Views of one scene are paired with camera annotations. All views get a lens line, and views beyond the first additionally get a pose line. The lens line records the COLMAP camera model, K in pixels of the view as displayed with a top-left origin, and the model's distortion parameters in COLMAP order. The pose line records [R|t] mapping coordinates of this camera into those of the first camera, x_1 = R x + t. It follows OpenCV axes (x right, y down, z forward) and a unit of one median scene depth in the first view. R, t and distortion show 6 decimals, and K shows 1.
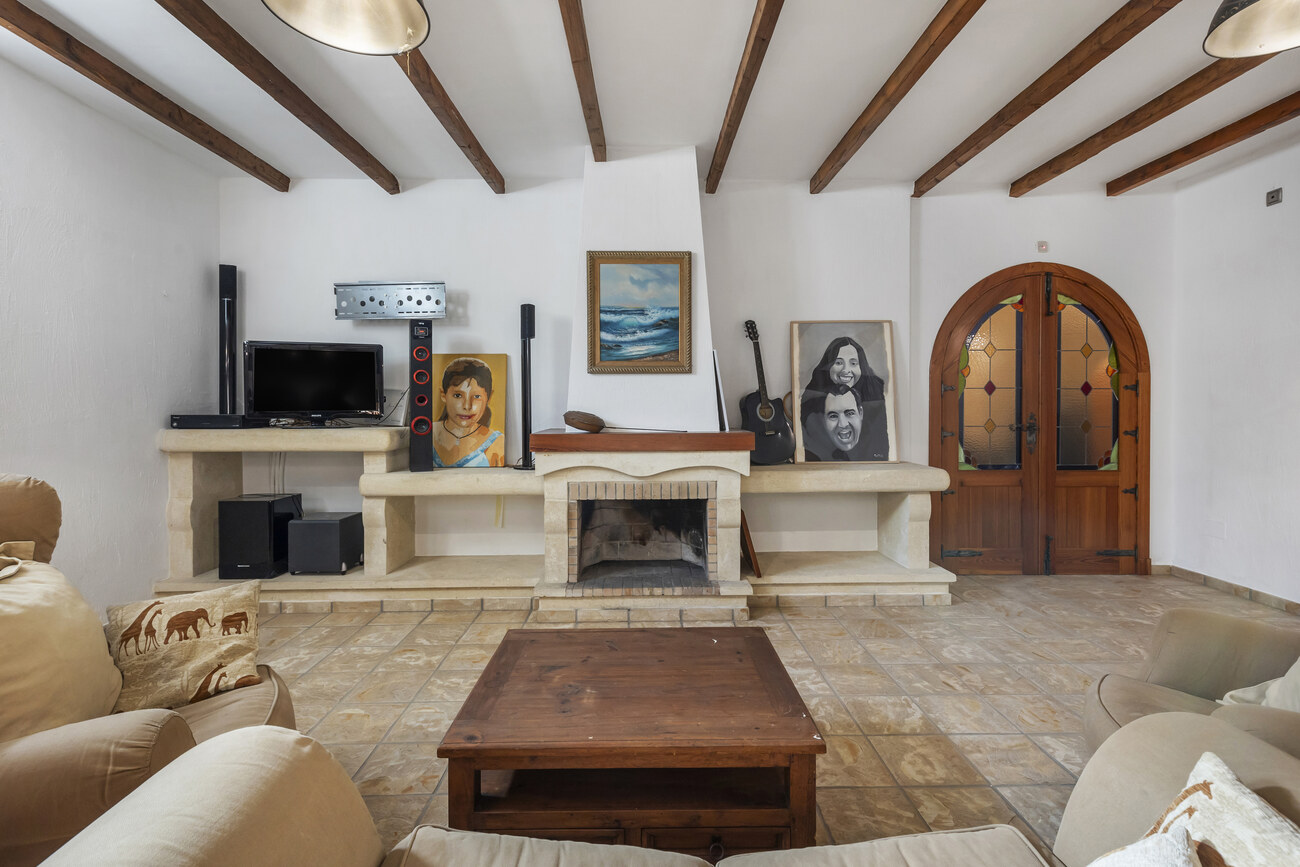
lens RADIAL K [[588.1, 0, 650.0], [0, 588.1, 419.8], [0, 0, 1]] dist [0.017958, -0.000293]
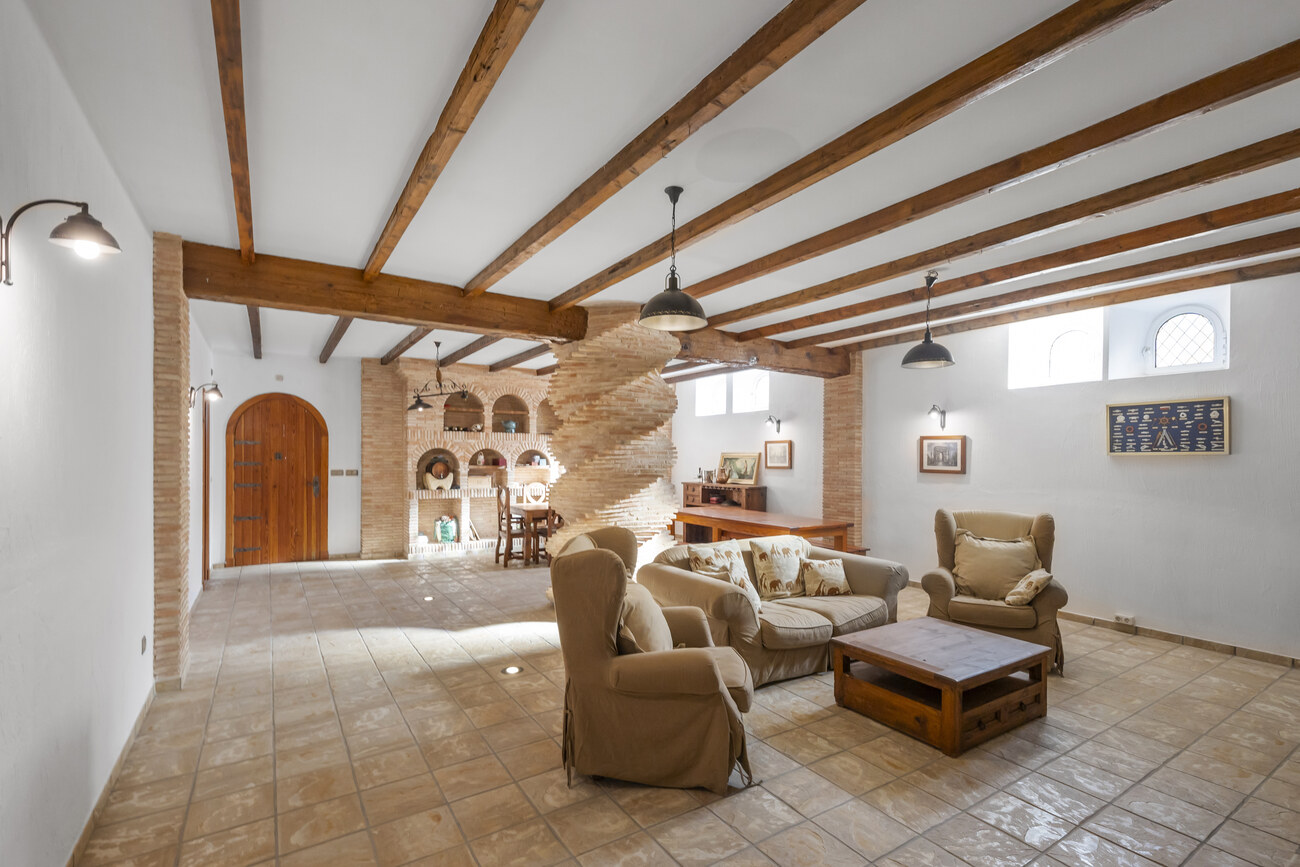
lens RADIAL K [[582.8, 0, 653.3], [0, 582.8, 457.5], [0, 0, 1]] dist [0.001949, 0.000074]
pose [[-0.846401, -0.000746, -0.532545, 0.821697], [-0.014662, 0.999653, 0.021903, -0.086123], [0.532343, 0.026347, -0.846118, 0.991860]]
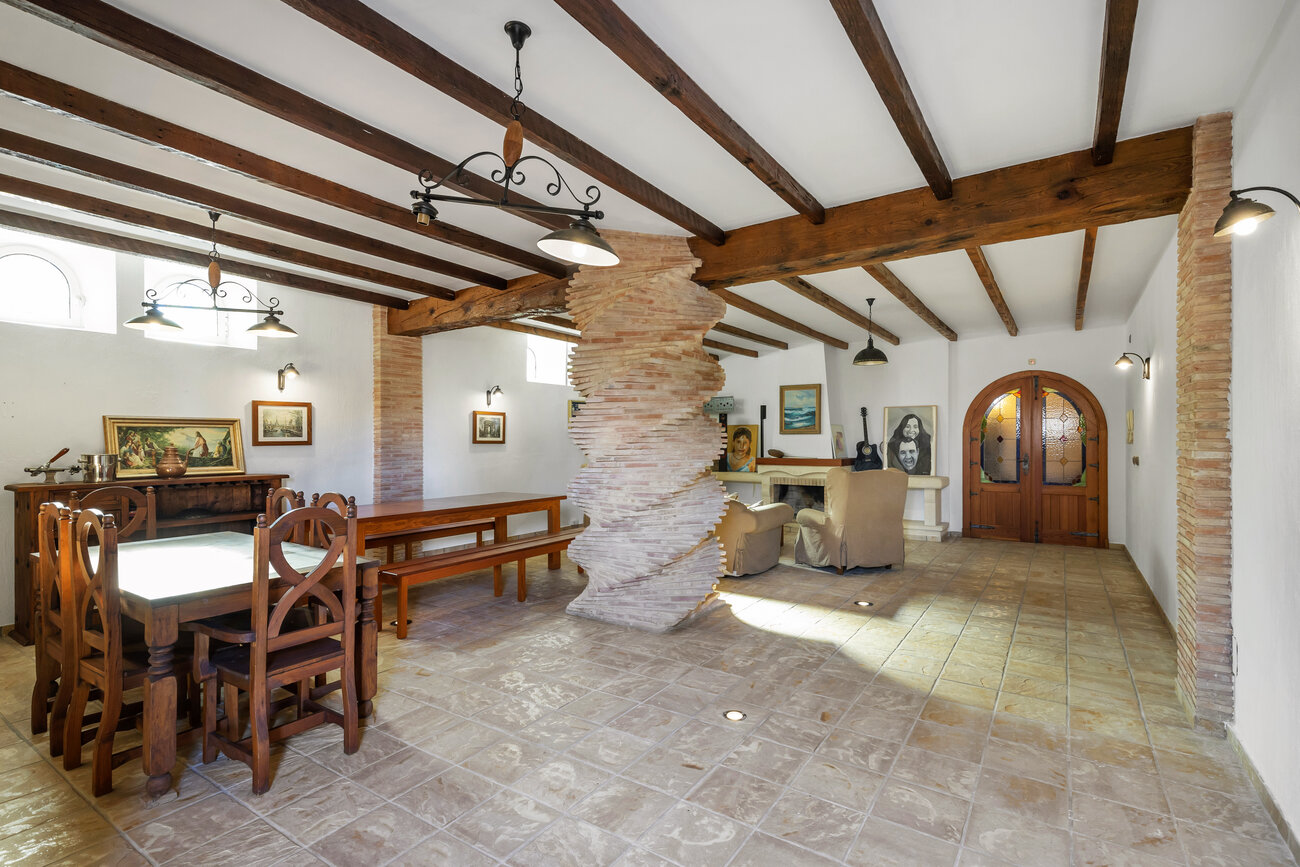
lens RADIAL K [[612.1, 0, 655.4], [0, 612.1, 439.7], [0, 0, 1]] dist [0.025115, -0.000169]
pose [[0.822865, 0.002602, -0.568231, 0.862634], [-0.014377, 0.999765, -0.016240, -0.005174], [0.568055, 0.021533, 0.822709, -1.328584]]
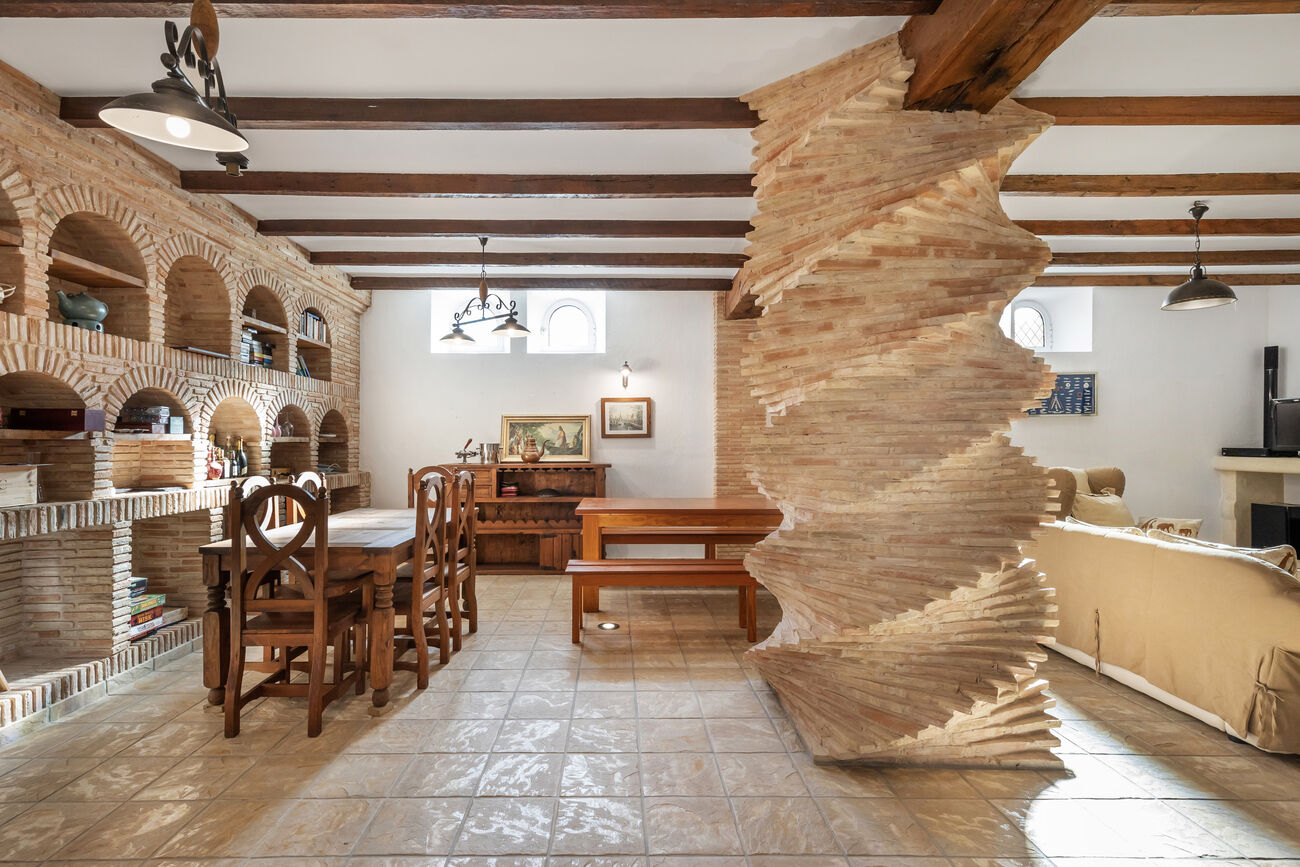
lens RADIAL K [[602.7, 0, 620.1], [0, 602.7, 439.0], [0, 0, 1]] dist [0.019503, -0.000280]
pose [[-0.016972, -0.003421, -0.999850, 0.860038], [-0.019540, 0.999804, -0.003089, 0.005357], [0.999665, 0.019485, -0.017035, -0.595192]]
